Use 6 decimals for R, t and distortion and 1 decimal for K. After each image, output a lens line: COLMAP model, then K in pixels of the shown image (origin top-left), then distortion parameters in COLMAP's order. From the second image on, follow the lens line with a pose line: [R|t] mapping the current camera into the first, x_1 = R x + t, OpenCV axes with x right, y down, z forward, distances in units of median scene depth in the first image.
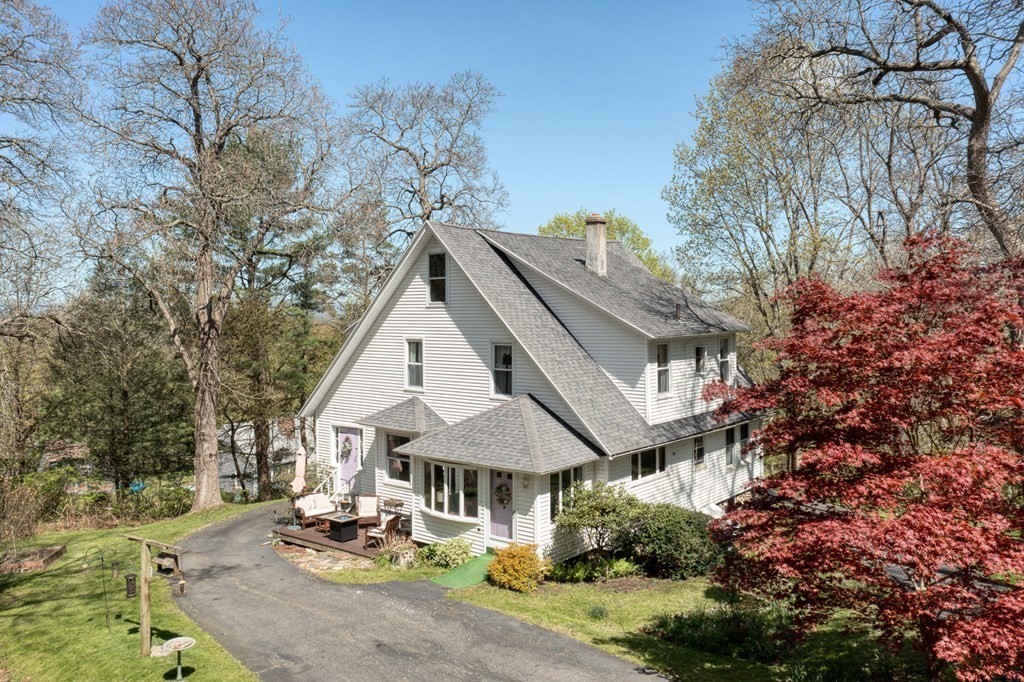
lens RADIAL K [[809.9, 0, 509.1], [0, 809.9, 312.1], [0, 0, 1]] dist [-0.007913, -0.002164]
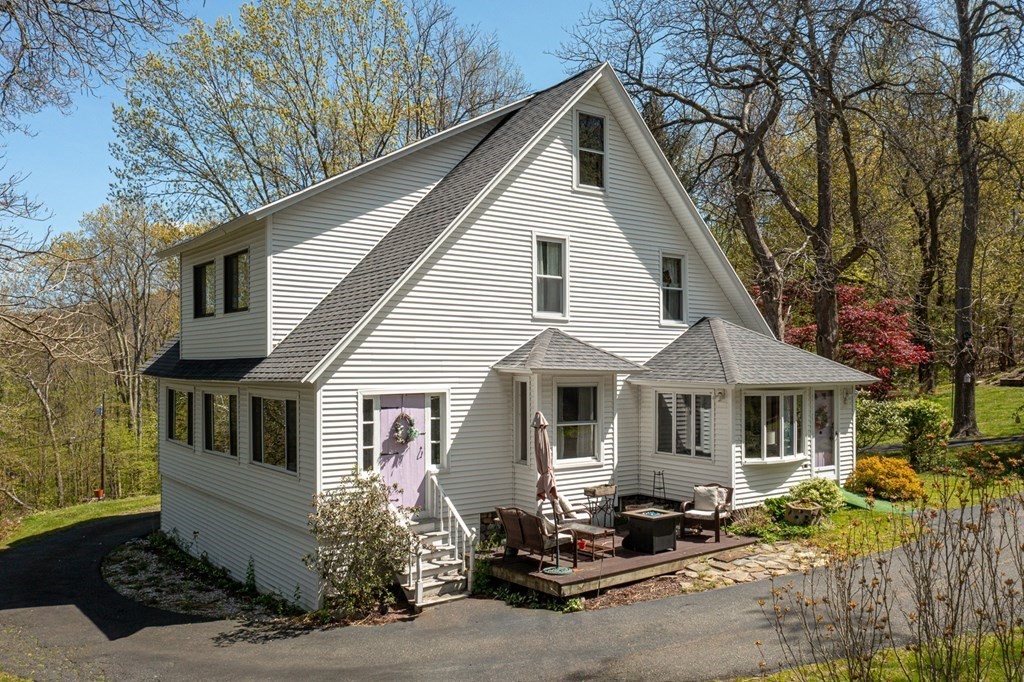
lens RADIAL K [[823.3, 0, 512.4], [0, 823.3, 368.2], [0, 0, 1]] dist [-0.013222, -0.005783]
pose [[0.241152, 0.001401, 0.970486, -0.819232], [-0.000692, 0.999999, -0.001271, 0.149402], [-0.970487, -0.000365, 0.241153, 0.958881]]
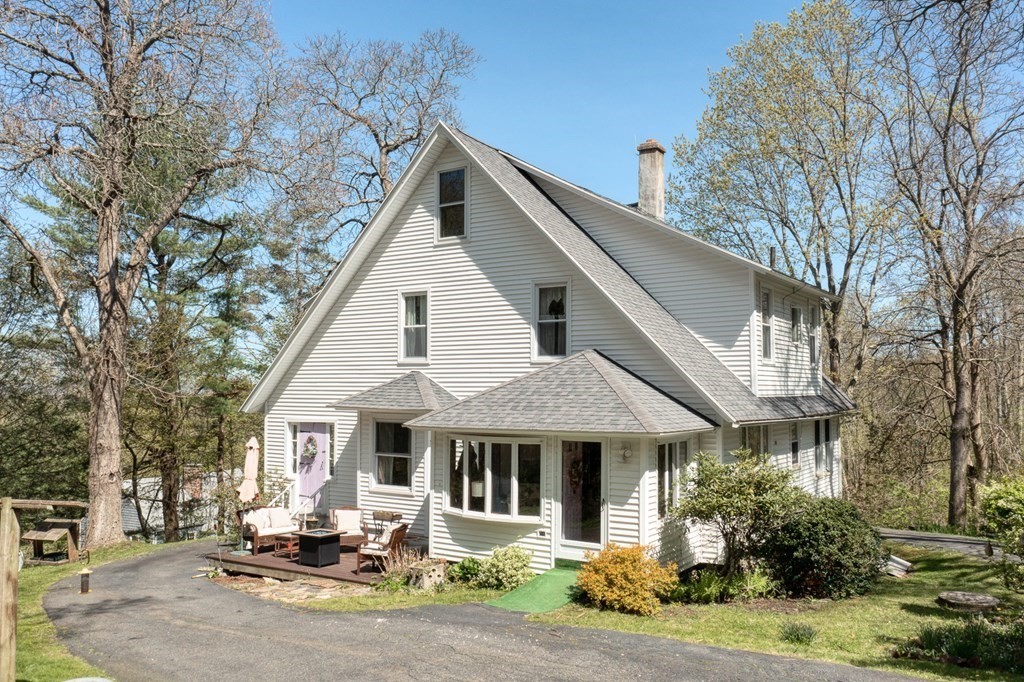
lens RADIAL K [[823.3, 0, 512.4], [0, 823.3, 368.2], [0, 0, 1]] dist [-0.013222, -0.005783]
pose [[0.993333, 0.013510, 0.114487, -0.124489], [-0.009891, 0.999435, -0.032118, 0.136253], [-0.114856, 0.030772, 0.992905, 0.286064]]
